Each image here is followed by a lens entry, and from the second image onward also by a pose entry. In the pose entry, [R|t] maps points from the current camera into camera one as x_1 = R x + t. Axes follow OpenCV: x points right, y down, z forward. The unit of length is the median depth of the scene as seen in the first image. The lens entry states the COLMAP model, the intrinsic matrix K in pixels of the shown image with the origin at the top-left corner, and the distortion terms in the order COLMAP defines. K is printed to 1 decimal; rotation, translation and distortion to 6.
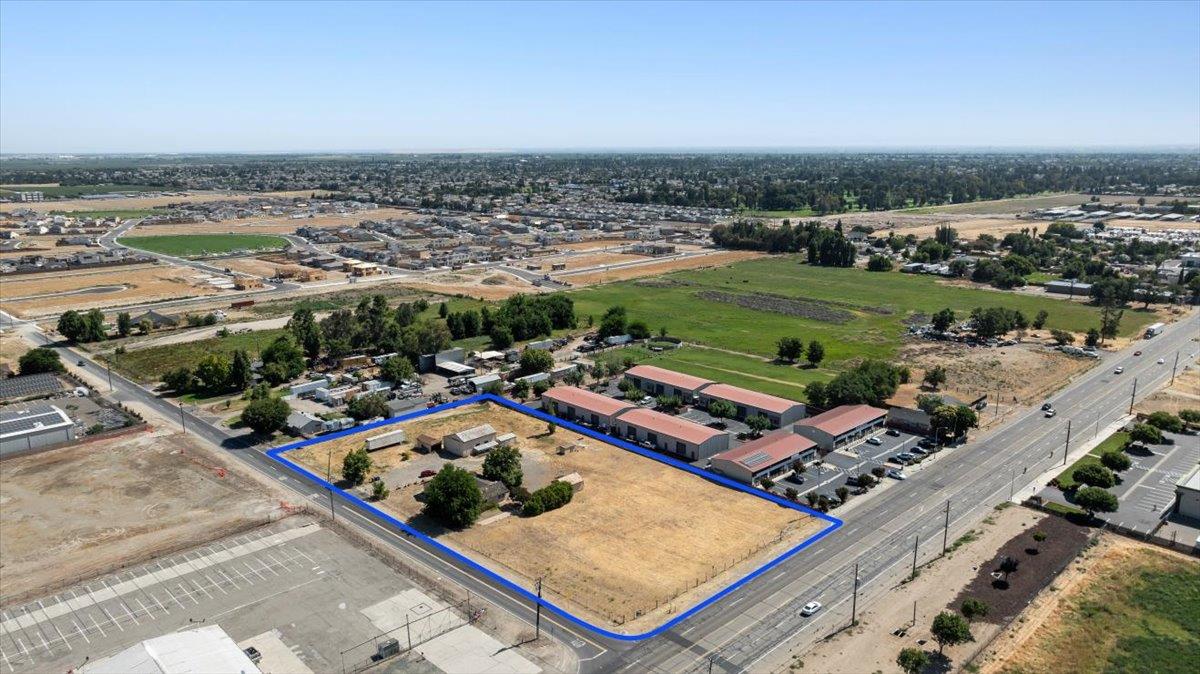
lens RADIAL K [[847.7, 0, 600.0], [0, 847.7, 337.0], [0, 0, 1]] dist [-0.030721, 0.028810]
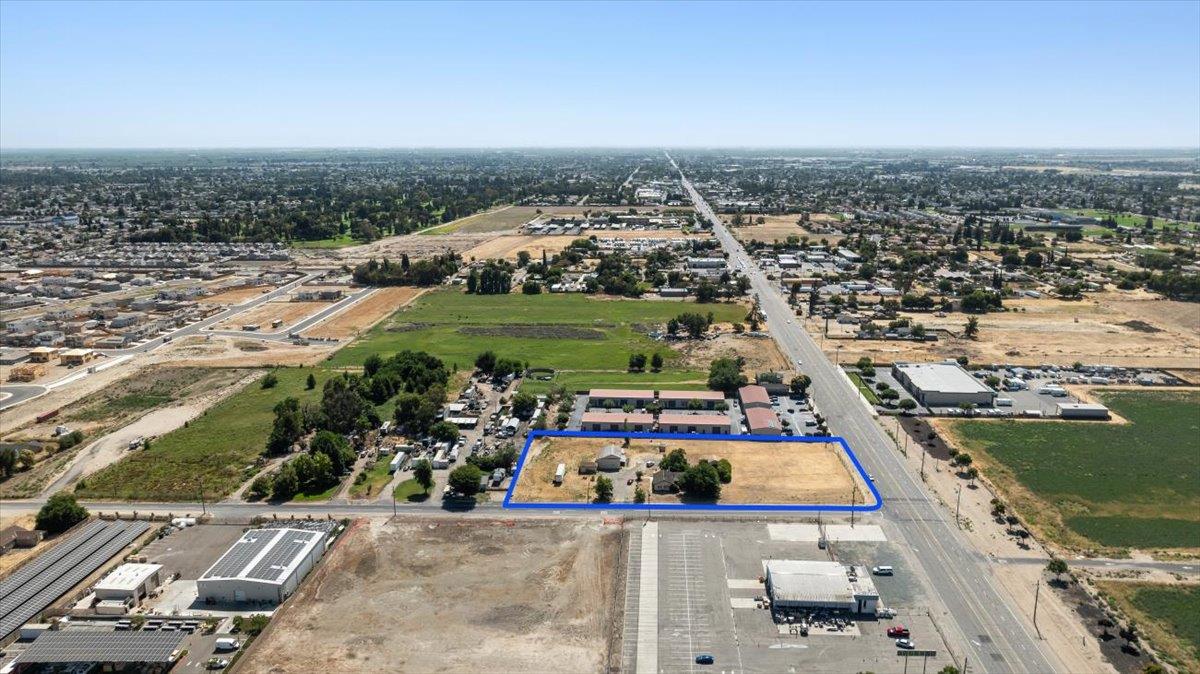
lens RADIAL K [[847.7, 0, 600.0], [0, 847.7, 337.0], [0, 0, 1]] dist [-0.030721, 0.028810]
pose [[0.739464, -0.144954, 0.657405, -1.258217], [0.146033, 0.987829, 0.053550, -0.186424], [-0.657166, 0.056405, 0.751632, -0.094085]]
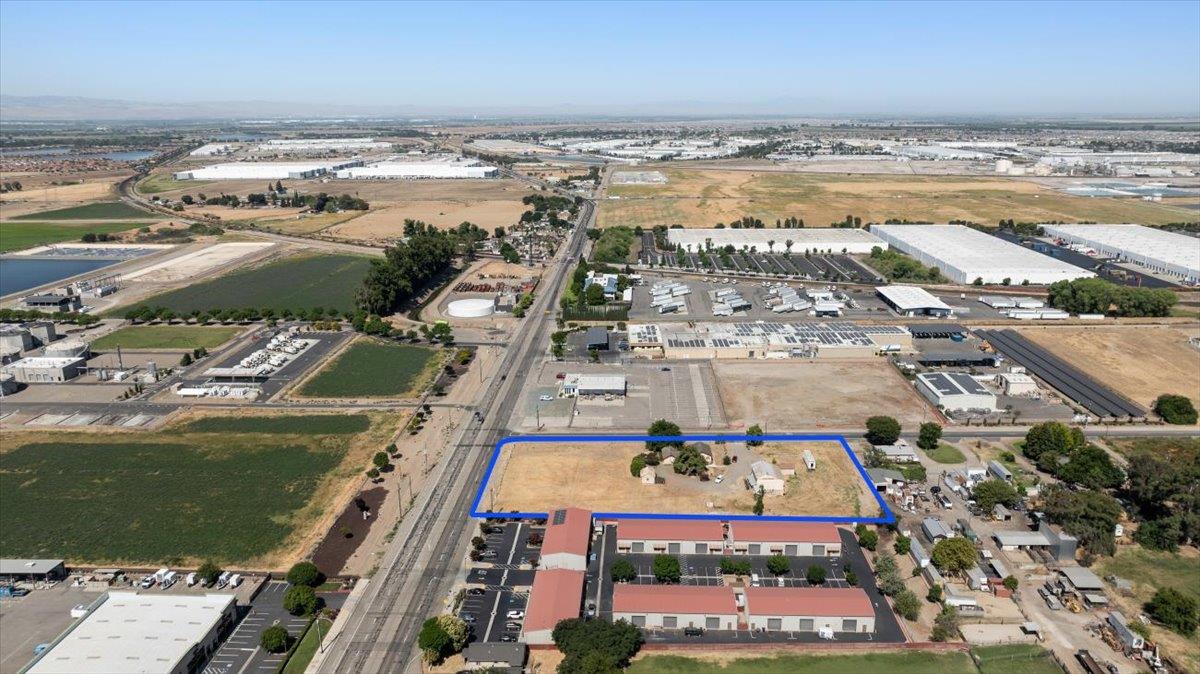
lens RADIAL K [[847.7, 0, 600.0], [0, 847.7, 337.0], [0, 0, 1]] dist [-0.030721, 0.028810]
pose [[-0.722242, 0.190335, -0.664936, 0.953226], [-0.143811, 0.899050, 0.413555, -0.636611], [0.676524, 0.394312, -0.621959, 1.780568]]
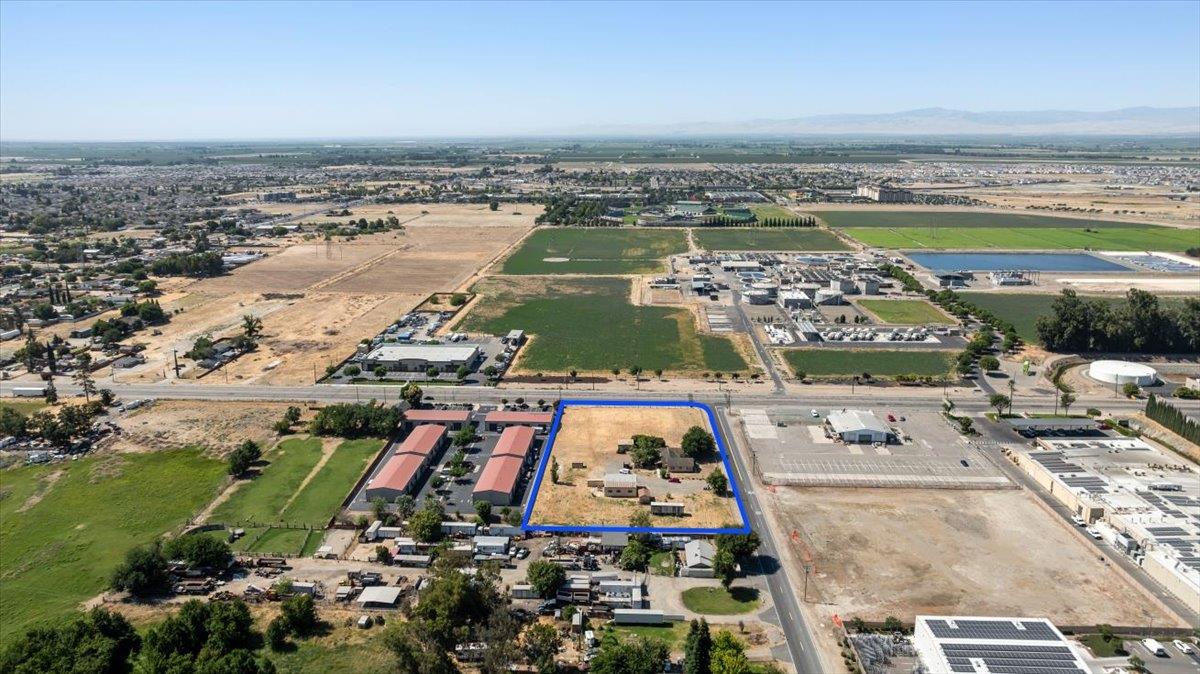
lens RADIAL K [[847.7, 0, 600.0], [0, 847.7, 337.0], [0, 0, 1]] dist [-0.030721, 0.028810]
pose [[-0.678713, -0.161599, 0.716404, -1.180425], [0.173925, 0.912372, 0.370578, -0.654023], [-0.713511, 0.376117, -0.591133, 1.970950]]
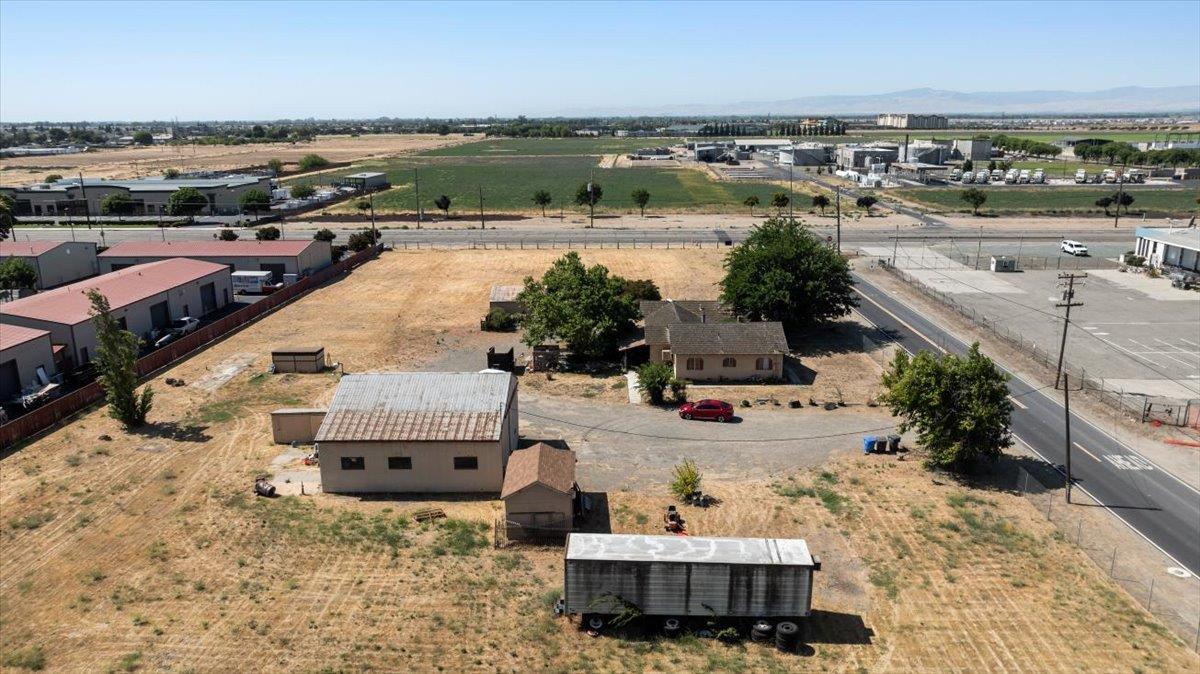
lens RADIAL K [[847.7, 0, 600.0], [0, 847.7, 337.0], [0, 0, 1]] dist [-0.030721, 0.028810]
pose [[-0.689840, -0.165621, 0.704763, -0.411223], [0.176873, 0.905425, 0.385905, 0.015540], [-0.702024, 0.390866, -0.595304, 1.277151]]
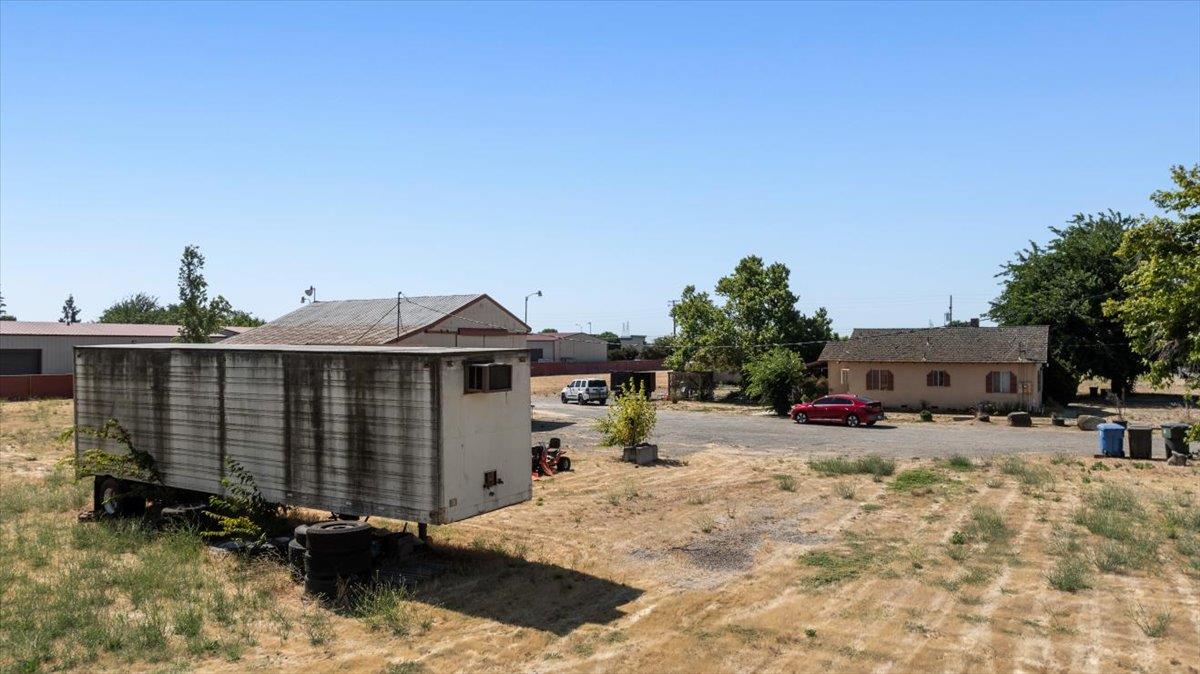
lens RADIAL K [[847.7, 0, 600.0], [0, 847.7, 337.0], [0, 0, 1]] dist [-0.030721, 0.028810]
pose [[-0.240392, 0.020454, 0.970460, -0.385764], [0.218398, 0.975283, 0.033543, 0.137776], [-0.945788, 0.220010, -0.238917, 1.159056]]
